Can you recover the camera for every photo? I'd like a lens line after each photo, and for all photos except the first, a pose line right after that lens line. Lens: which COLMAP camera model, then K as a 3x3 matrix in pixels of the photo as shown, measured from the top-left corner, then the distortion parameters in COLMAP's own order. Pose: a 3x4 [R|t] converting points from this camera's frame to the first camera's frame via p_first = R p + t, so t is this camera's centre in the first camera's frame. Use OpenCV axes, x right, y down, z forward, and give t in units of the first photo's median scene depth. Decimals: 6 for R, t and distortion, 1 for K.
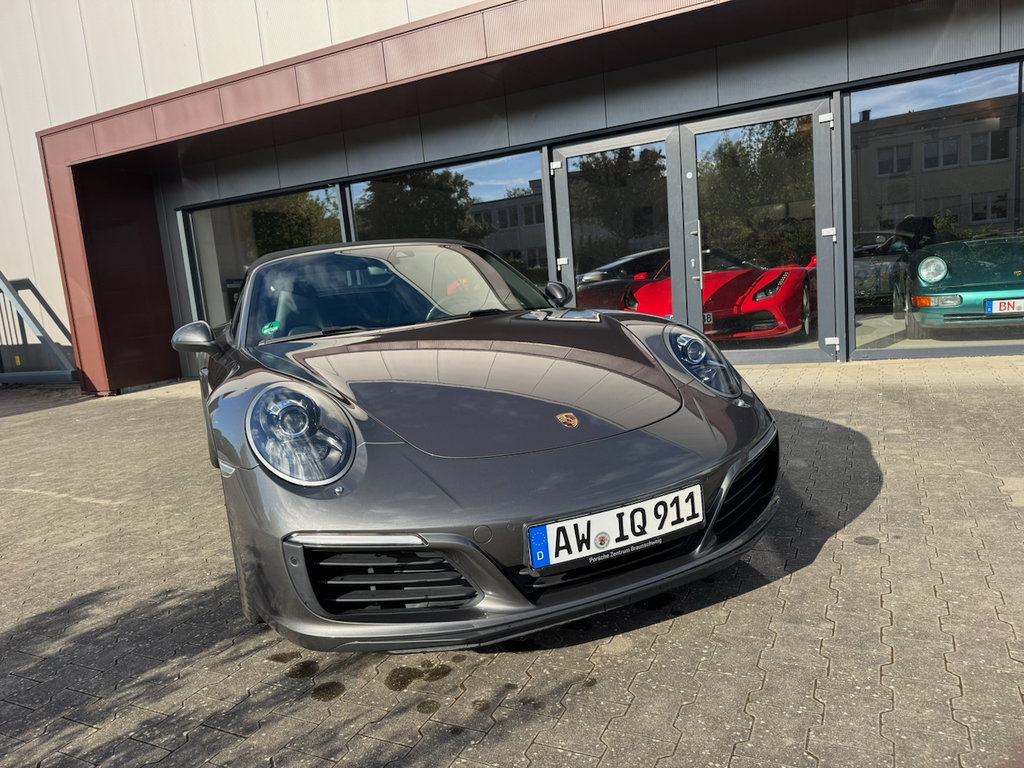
lens RADIAL K [[695.7, 0, 503.7], [0, 695.7, 379.1], [0, 0, 1]] dist [0.032422, -0.019217]
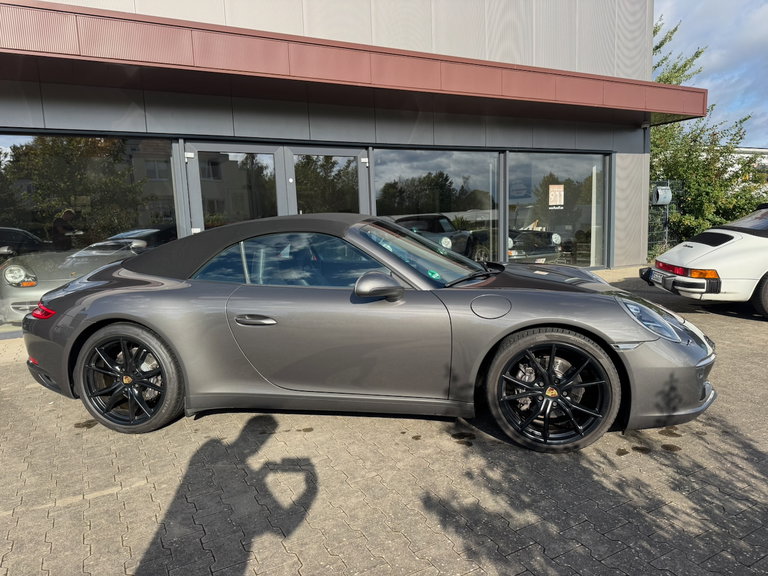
lens RADIAL K [[521.8, 0, 382.2], [0, 521.8, 287.4], [0, 0, 1]] dist [0.032422, -0.019217]
pose [[0.565651, -0.026919, 0.824205, -1.447661], [0.087338, 0.995801, -0.027417, -0.029780], [-0.820007, 0.087493, 0.565627, 0.587801]]
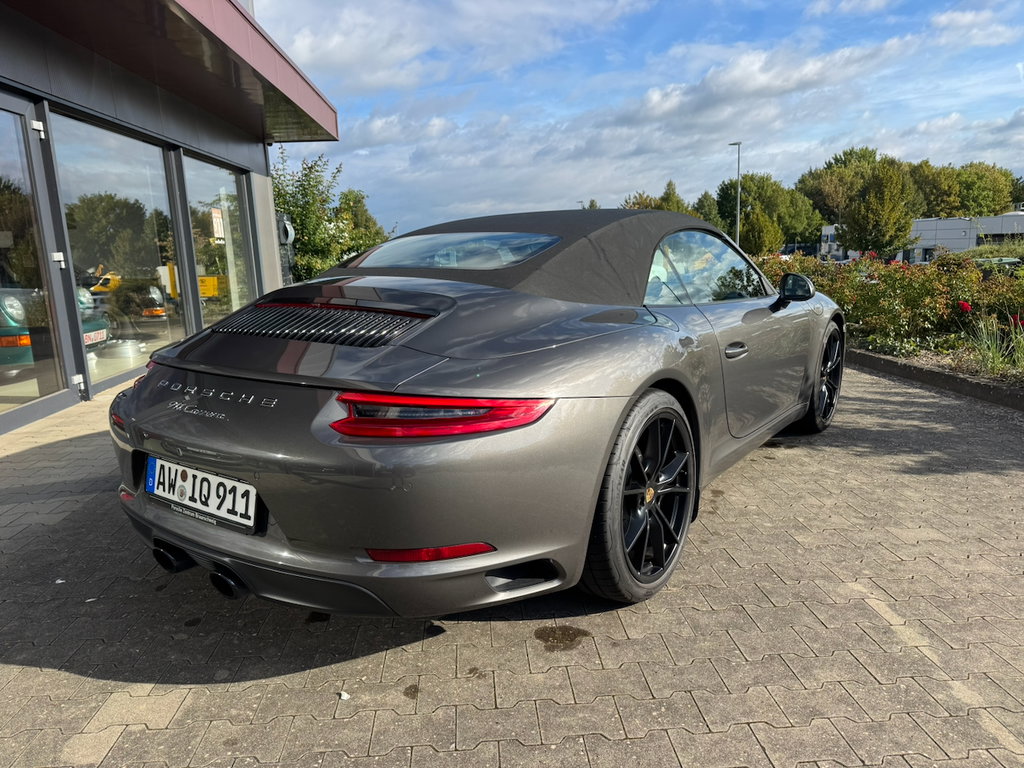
lens RADIAL K [[695.7, 0, 520.9], [0, 695.7, 387.0], [0, 0, 1]] dist [0.032422, -0.019217]
pose [[-0.491344, -0.056312, 0.869143, -1.454057], [0.199291, 0.964164, 0.175132, -0.227343], [-0.847858, 0.259263, -0.462514, 2.340183]]
